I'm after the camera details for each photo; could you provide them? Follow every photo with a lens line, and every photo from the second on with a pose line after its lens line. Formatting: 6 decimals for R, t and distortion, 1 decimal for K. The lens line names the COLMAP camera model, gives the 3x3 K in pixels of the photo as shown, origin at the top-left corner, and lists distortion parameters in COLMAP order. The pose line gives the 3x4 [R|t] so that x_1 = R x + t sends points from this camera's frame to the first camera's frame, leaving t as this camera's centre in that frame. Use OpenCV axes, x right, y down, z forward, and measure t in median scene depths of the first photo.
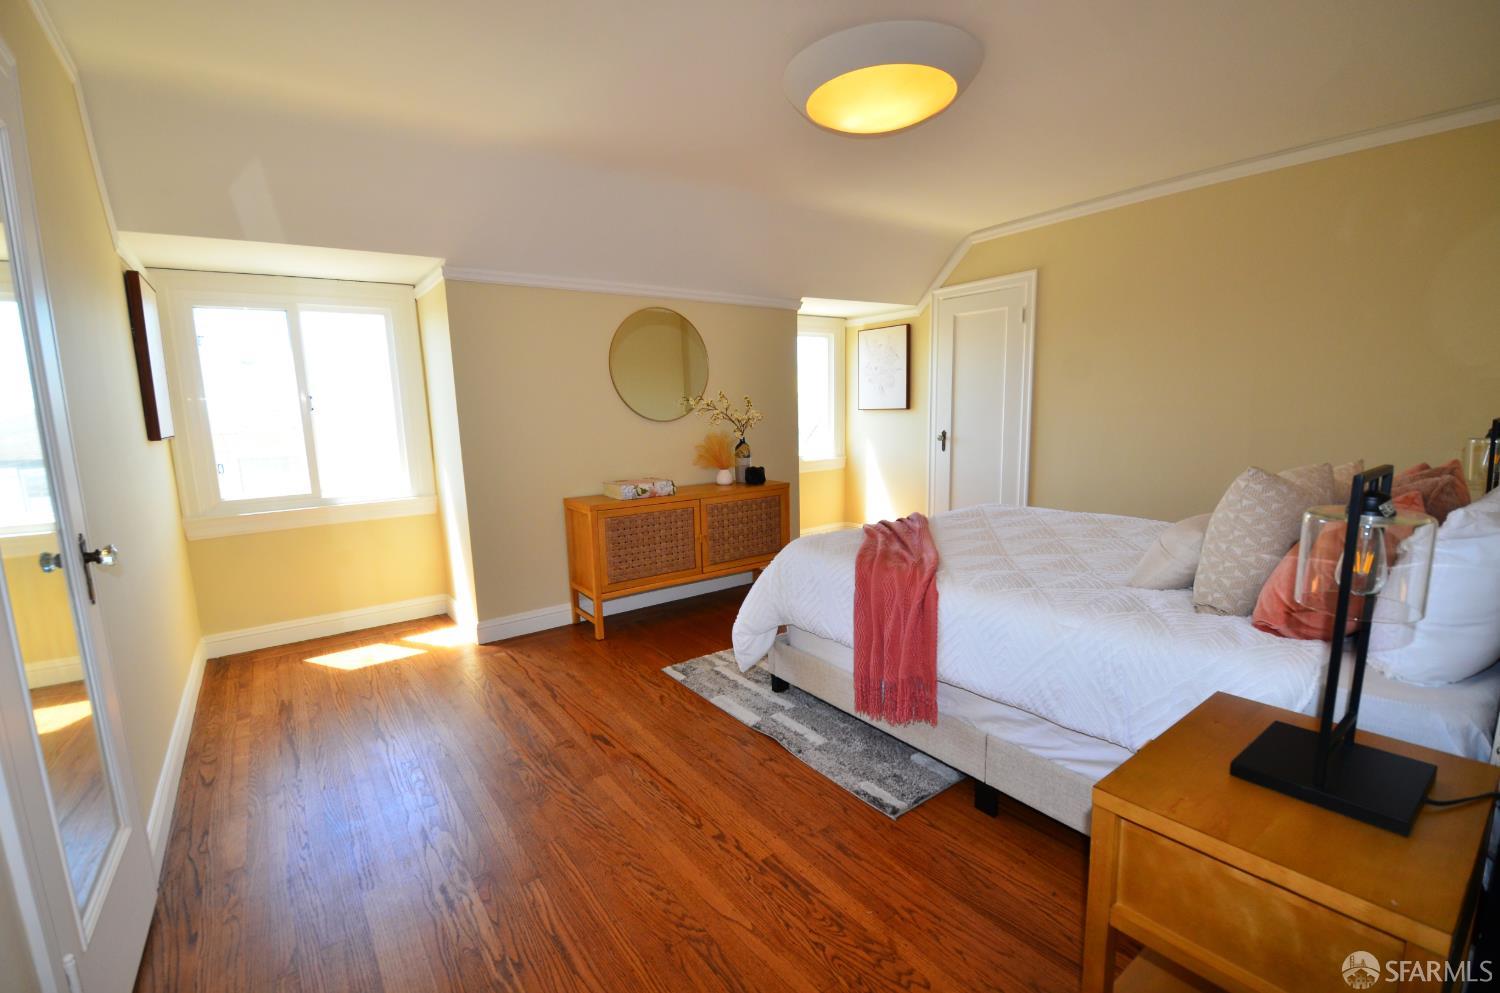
lens RADIAL K [[650.3, 0, 750.1], [0, 650.3, 506.7], [0, 0, 1]] dist [0.018418, -0.024216]
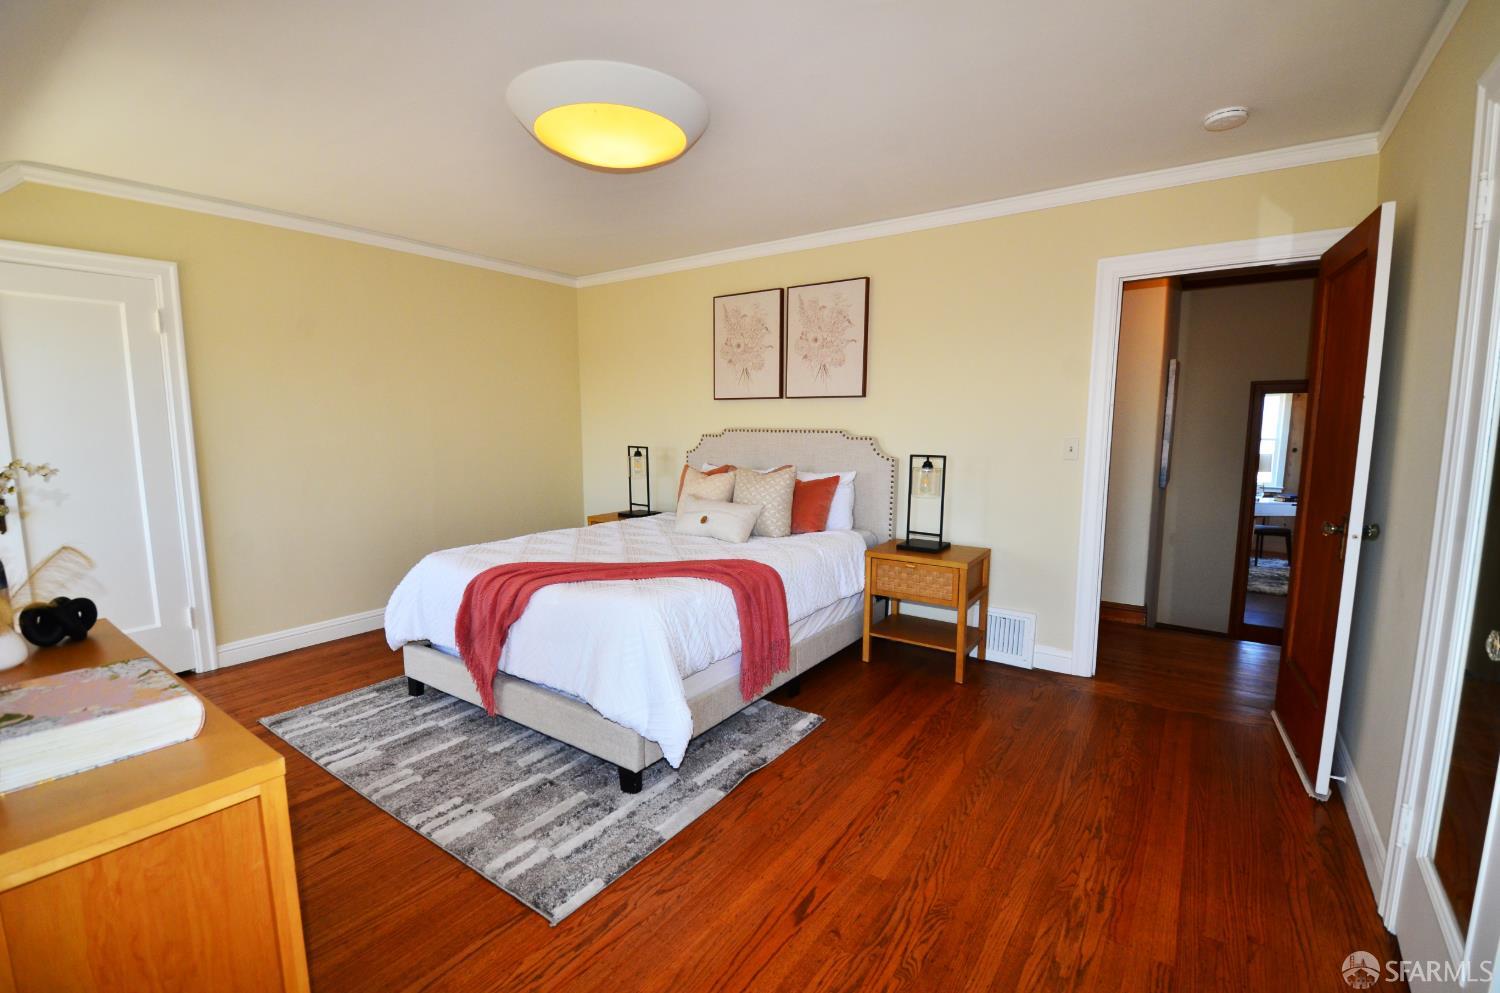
lens RADIAL K [[650.3, 0, 750.1], [0, 650.3, 506.7], [0, 0, 1]] dist [0.018418, -0.024216]
pose [[-0.308593, -0.095320, 0.946406, -0.855940], [0.160350, 0.975513, 0.150537, -0.188108], [-0.937581, 0.198211, -0.285752, 1.192540]]
